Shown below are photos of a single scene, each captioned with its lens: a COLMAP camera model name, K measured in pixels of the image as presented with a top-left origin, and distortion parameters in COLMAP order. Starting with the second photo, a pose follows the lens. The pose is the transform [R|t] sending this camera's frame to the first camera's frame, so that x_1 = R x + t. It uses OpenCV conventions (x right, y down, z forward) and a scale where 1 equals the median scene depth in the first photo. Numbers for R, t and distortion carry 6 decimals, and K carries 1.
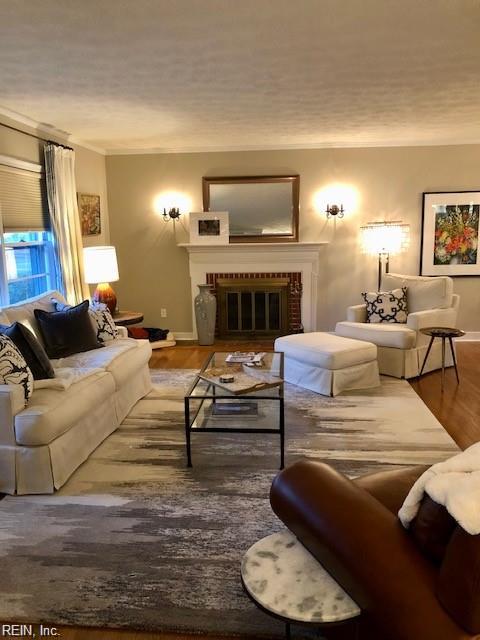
lens RADIAL K [[519.7, 0, 239.2], [0, 519.7, 320.4], [0, 0, 1]] dist [0.037299, -0.031700]
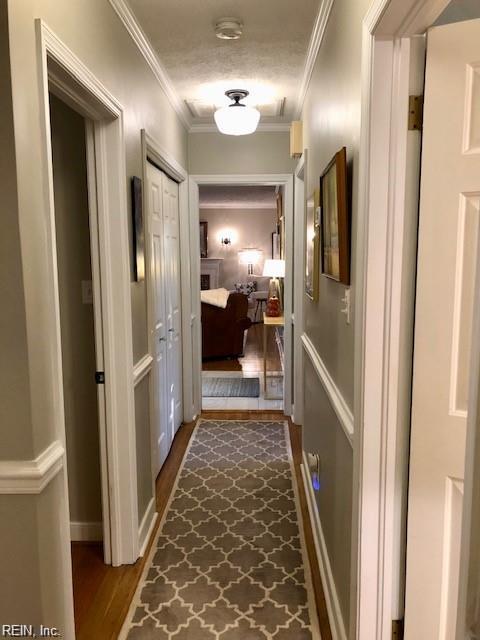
lens RADIAL K [[519.7, 0, 240.6], [0, 519.7, 319.6], [0, 0, 1]] dist [0.037299, -0.031700]
pose [[0.997287, 0.005636, 0.073392, 0.101033], [-0.003163, 0.999425, -0.033766, 0.129207], [-0.073540, 0.033442, 0.996731, -0.837489]]
